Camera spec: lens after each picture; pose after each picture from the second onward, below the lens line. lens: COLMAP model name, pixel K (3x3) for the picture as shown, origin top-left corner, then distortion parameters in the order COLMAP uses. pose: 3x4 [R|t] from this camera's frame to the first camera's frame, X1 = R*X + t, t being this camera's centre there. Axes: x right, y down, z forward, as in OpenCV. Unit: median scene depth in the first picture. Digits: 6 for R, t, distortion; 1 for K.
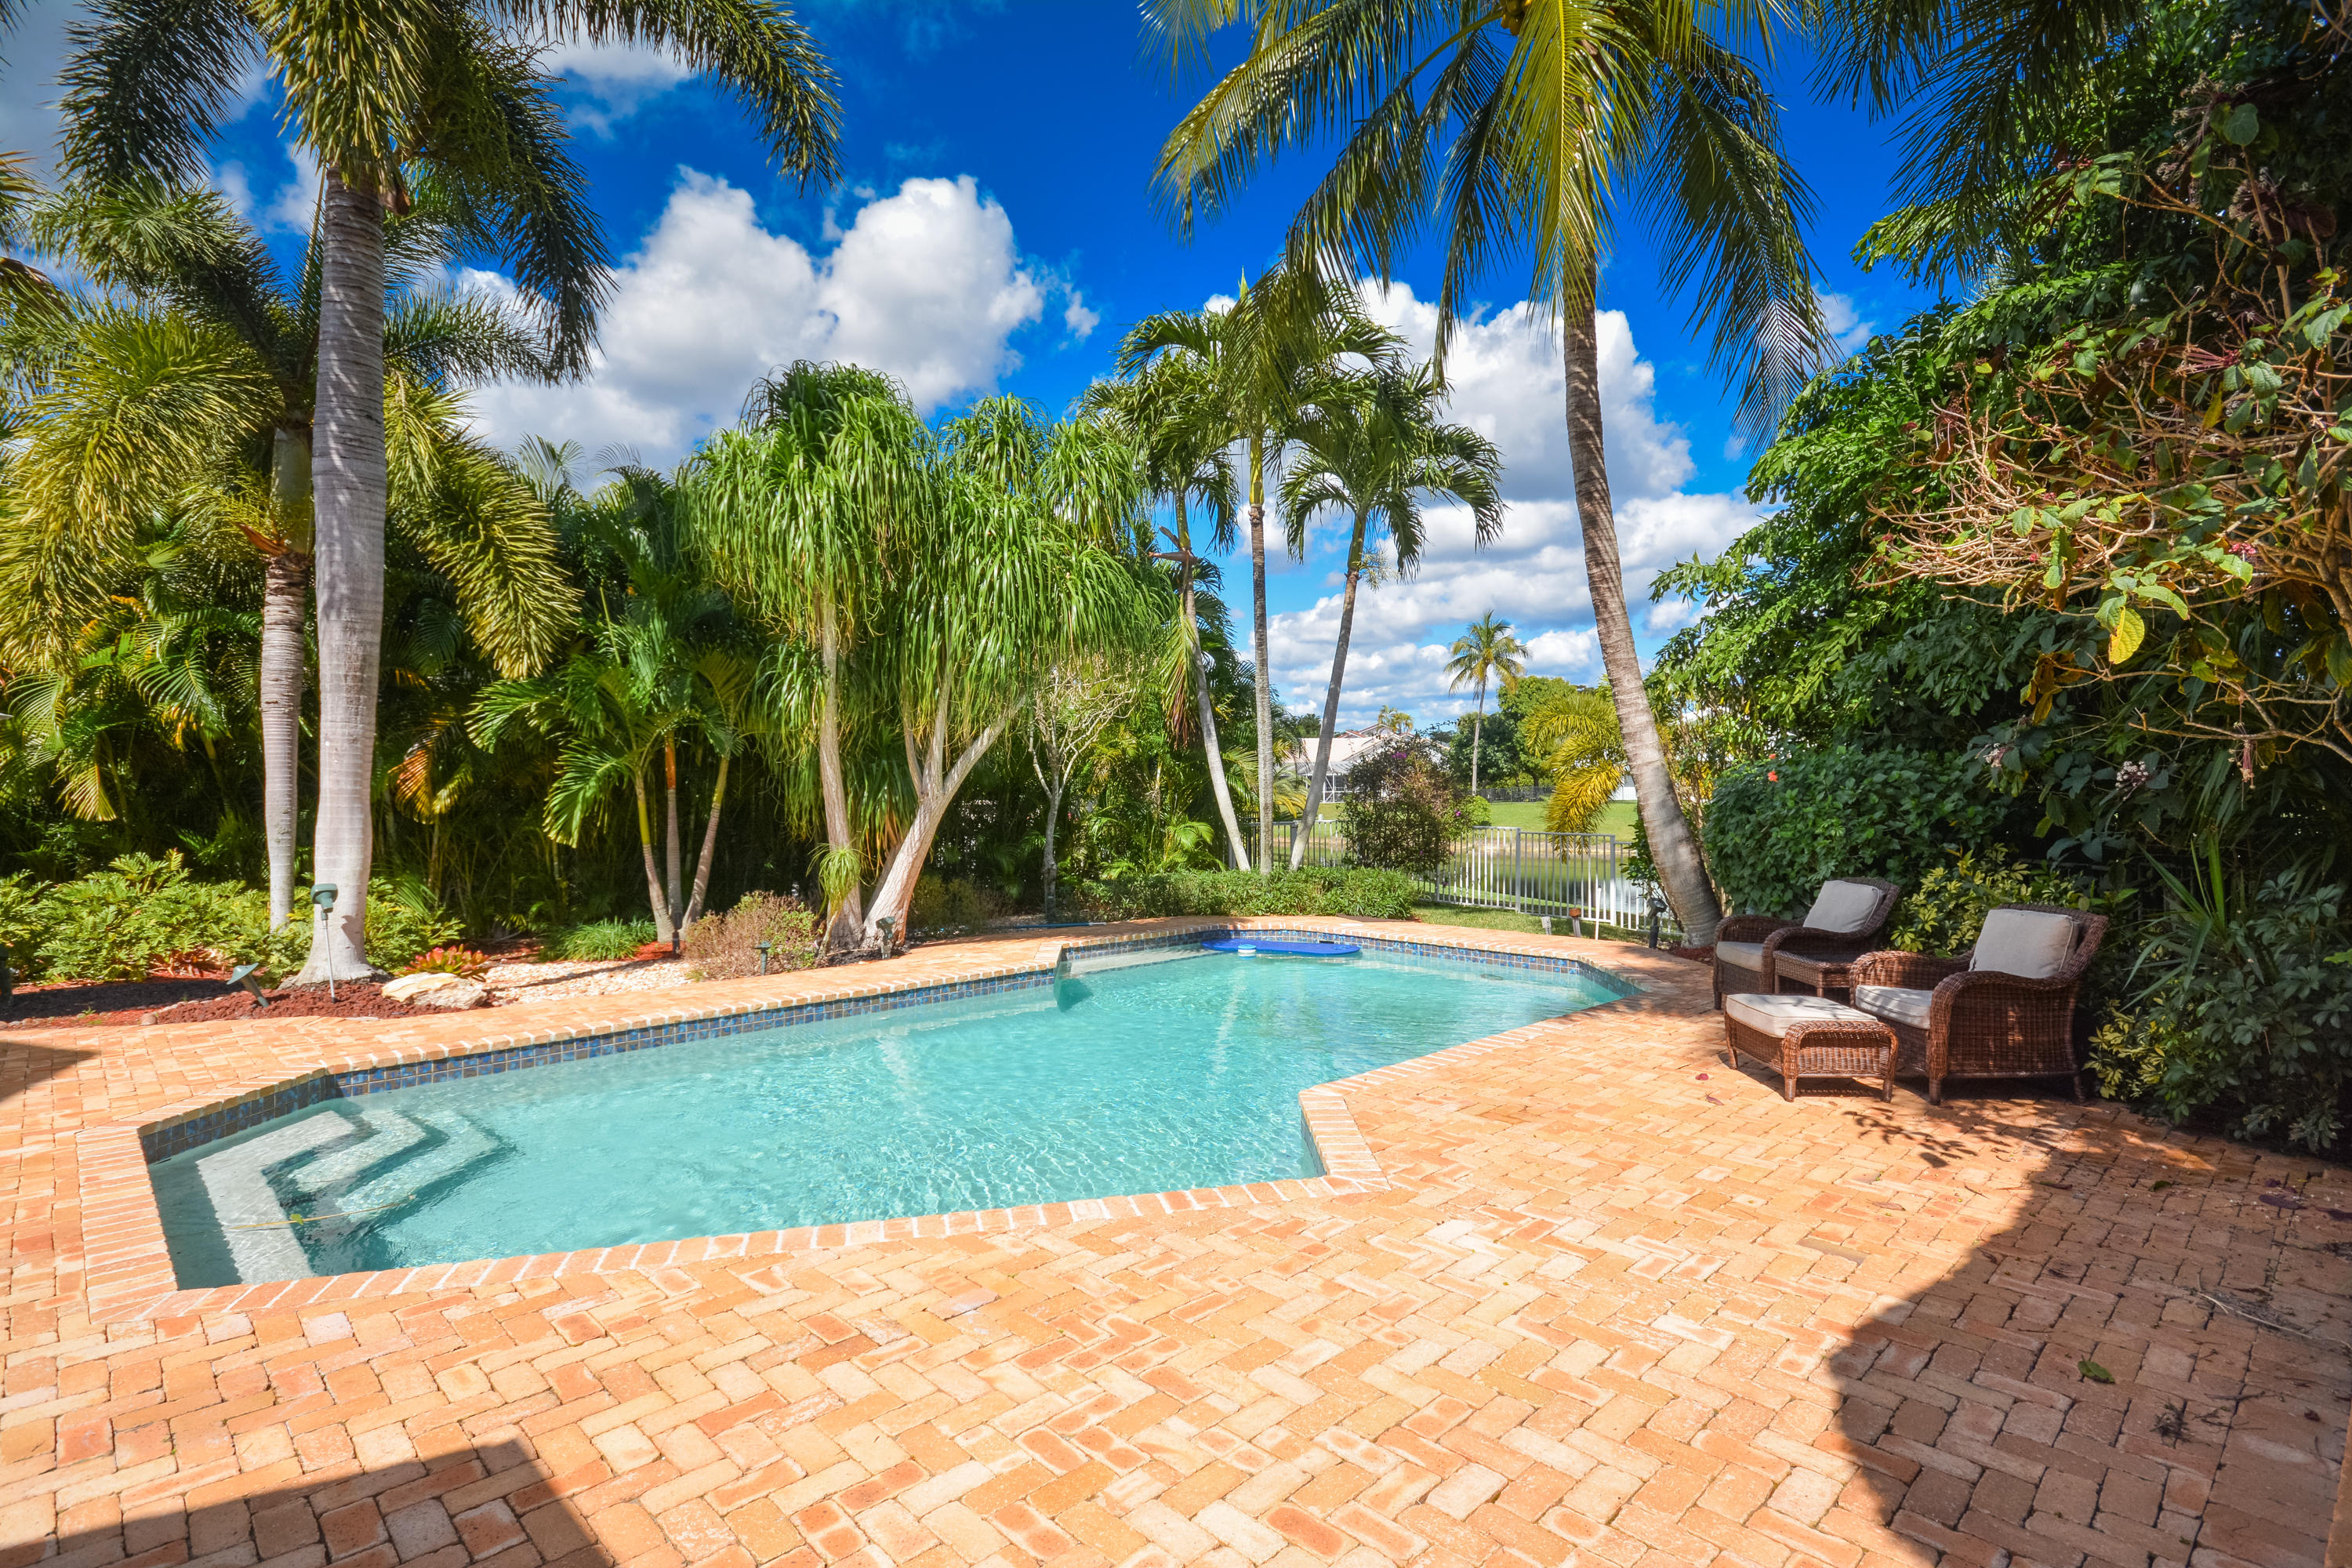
lens RADIAL K [[1176.7, 0, 1222.5], [0, 1176.7, 779.5], [0, 0, 1]] dist [0.009807, -0.006453]
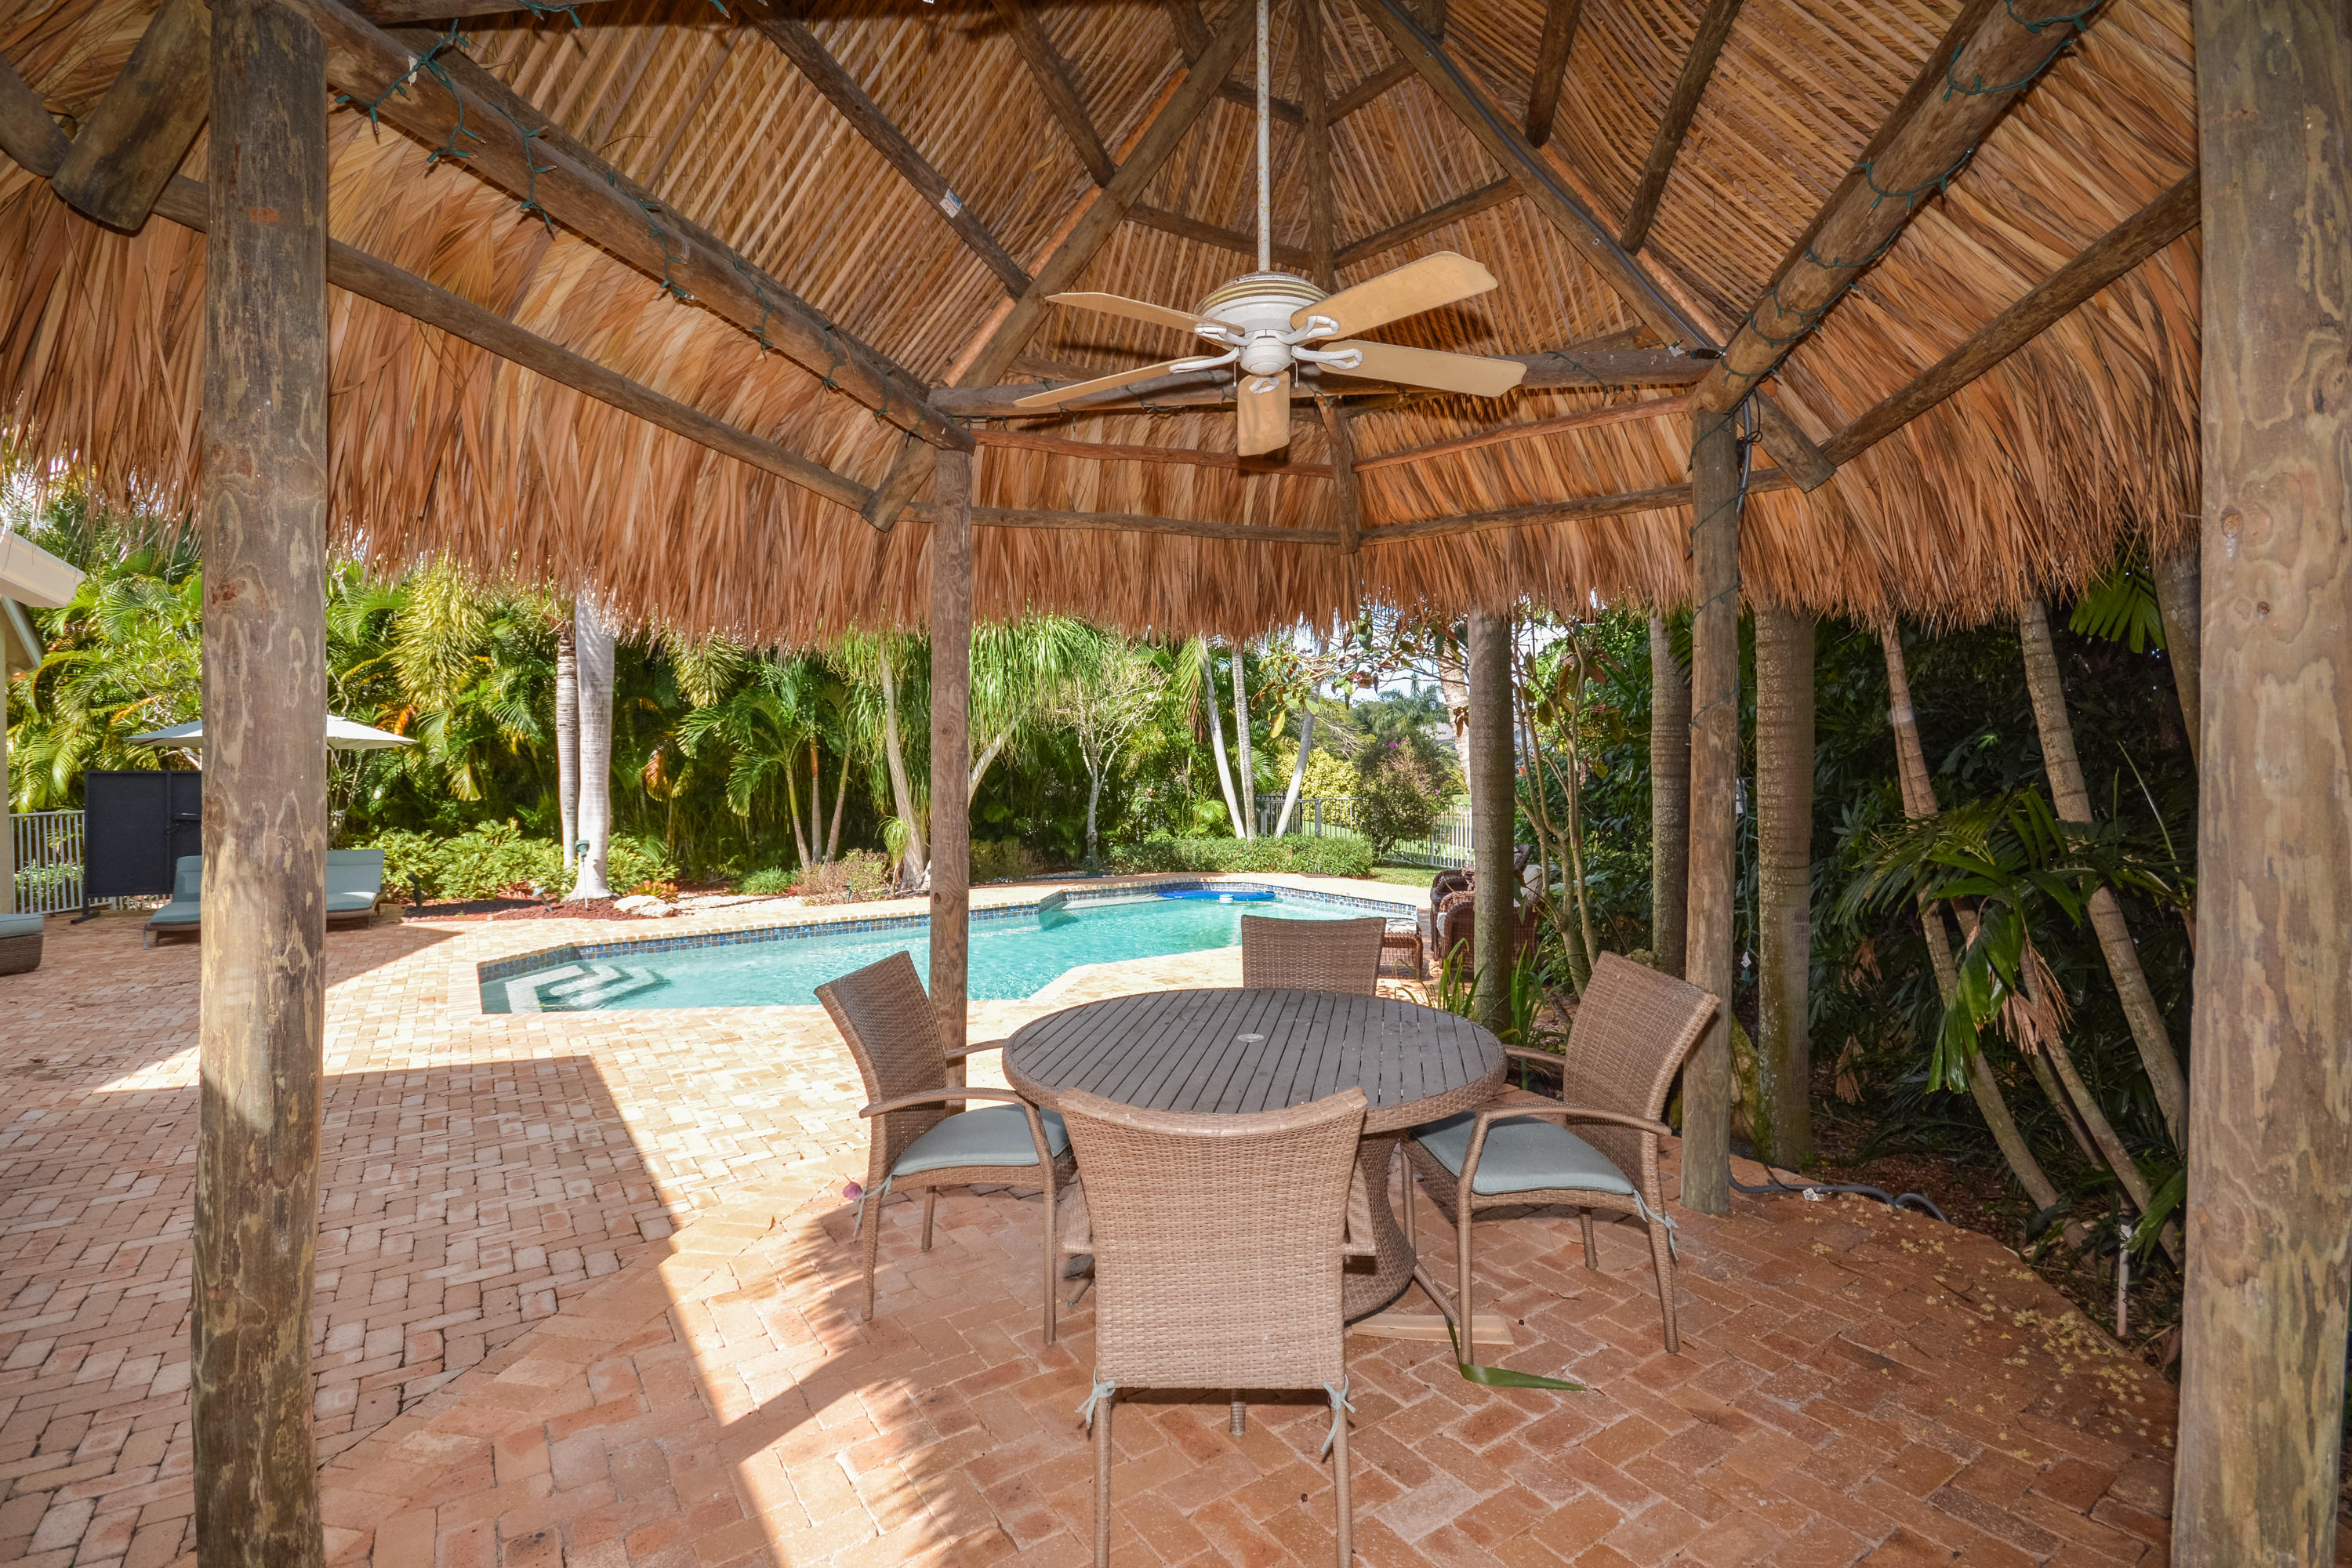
lens RADIAL K [[1047.9, 0, 1176.0], [0, 1047.9, 774.8], [0, 0, 1]] dist [-0.002903, -0.001908]
pose [[0.984501, -0.002728, -0.175355, 0.244990], [0.005425, 0.999874, 0.014907, -0.015759], [0.175293, -0.015627, 0.984392, -0.230558]]
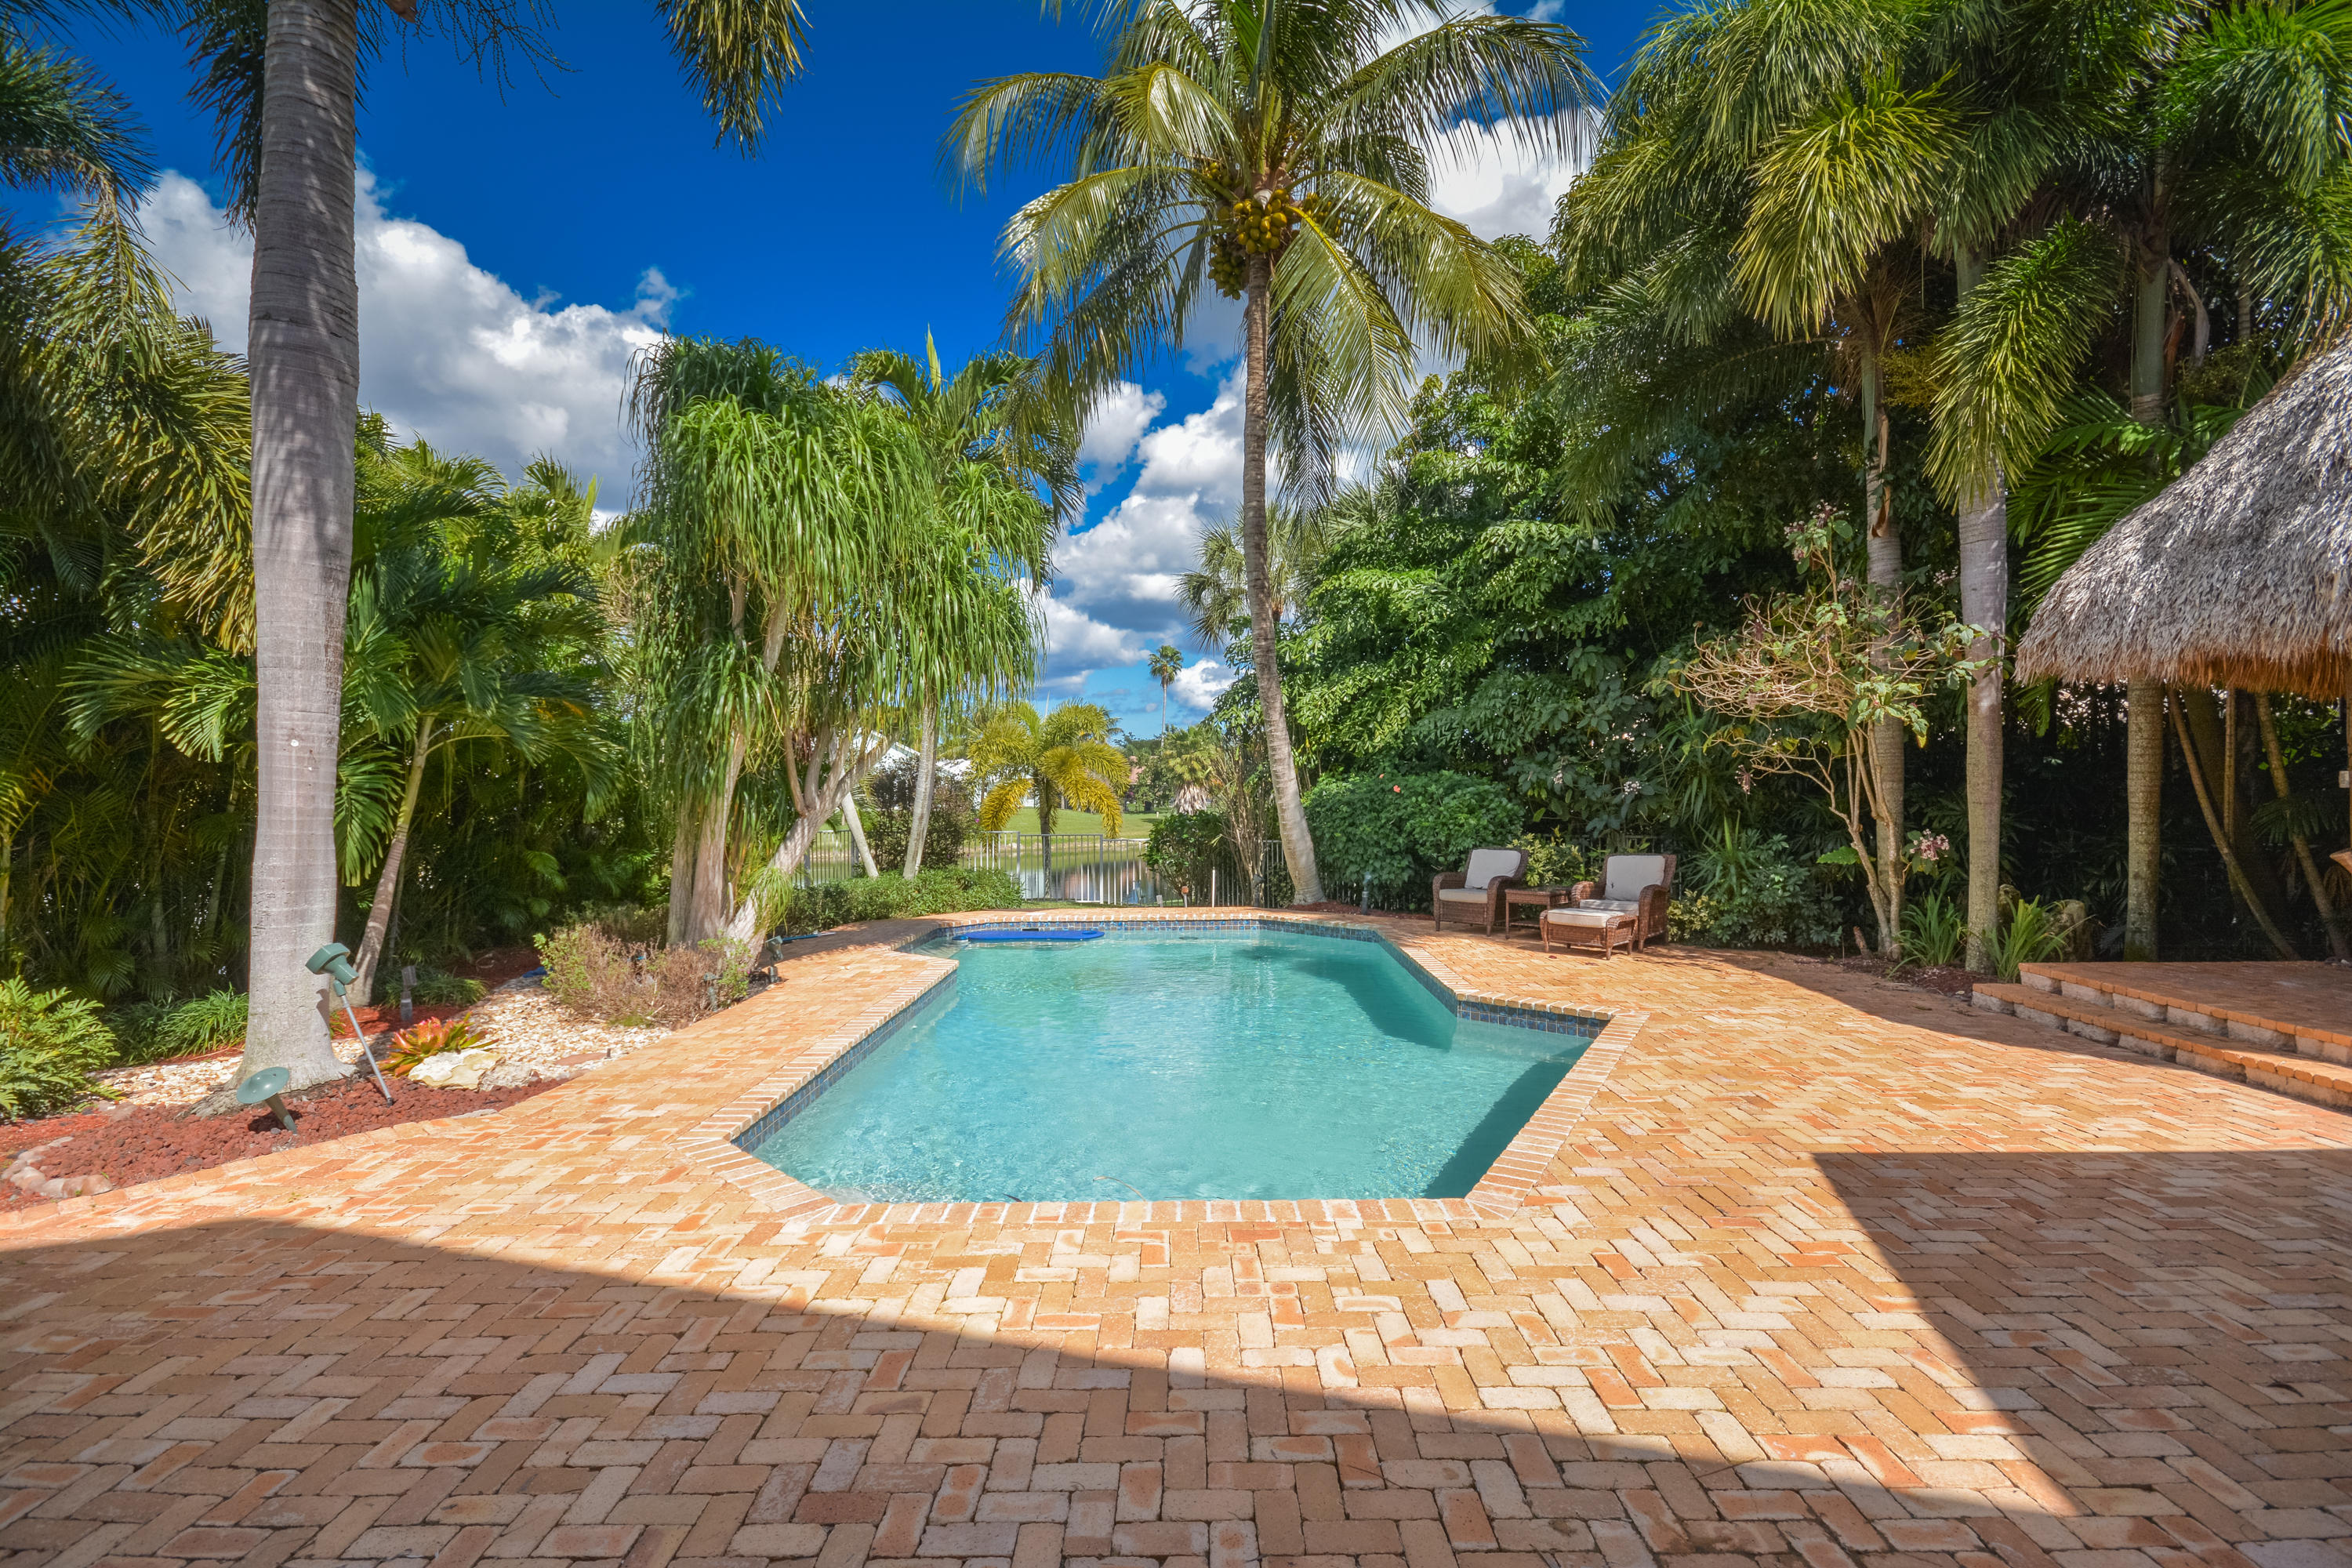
lens RADIAL K [[1071.8, 0, 1206.6], [0, 1071.8, 787.2], [0, 0, 1]] dist [0.002166, -0.001281]
pose [[0.702173, -0.002237, 0.712003, -0.601242], [0.002040, 0.999997, 0.001130, -0.004666], [-0.712003, 0.000659, 0.702176, 0.120549]]
